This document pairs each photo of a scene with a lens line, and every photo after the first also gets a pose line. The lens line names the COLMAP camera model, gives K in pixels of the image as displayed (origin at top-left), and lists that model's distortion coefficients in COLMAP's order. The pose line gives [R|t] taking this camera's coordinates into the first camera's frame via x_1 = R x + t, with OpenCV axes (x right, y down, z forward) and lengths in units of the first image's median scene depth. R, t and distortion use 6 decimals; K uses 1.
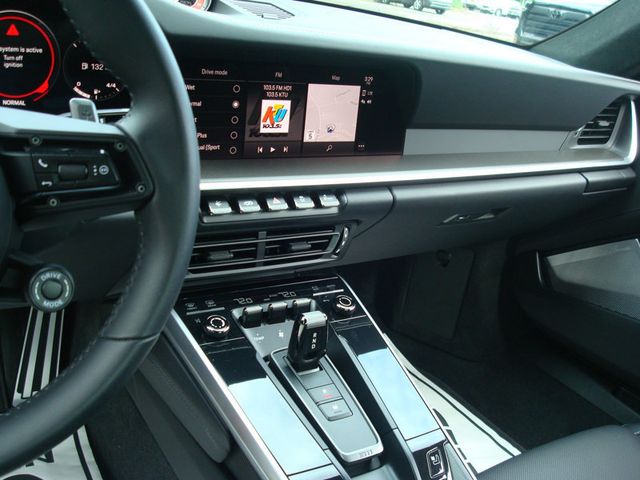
lens RADIAL K [[675.2, 0, 320.0], [0, 675.2, 240.0], [0, 0, 1]] dist [-0.094037, -0.011289]
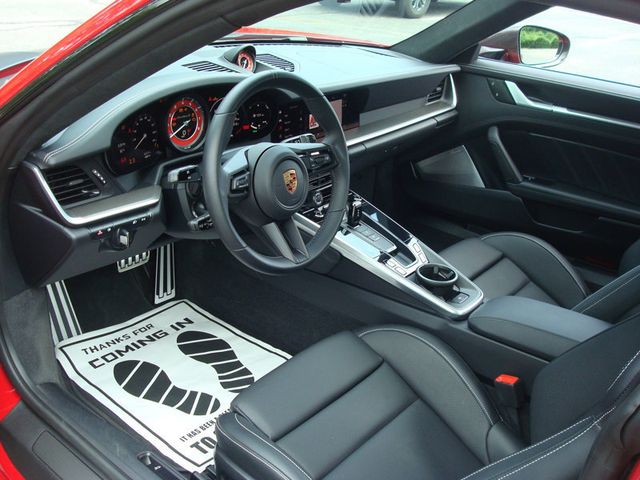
lens RADIAL K [[675.2, 0, 320.0], [0, 675.2, 240.0], [0, 0, 1]] dist [-0.094037, -0.011289]
pose [[0.944717, -0.205689, 0.255348, -0.486923], [0.179675, 0.976182, 0.121593, -0.046910], [-0.274276, -0.068991, 0.959173, -0.808217]]
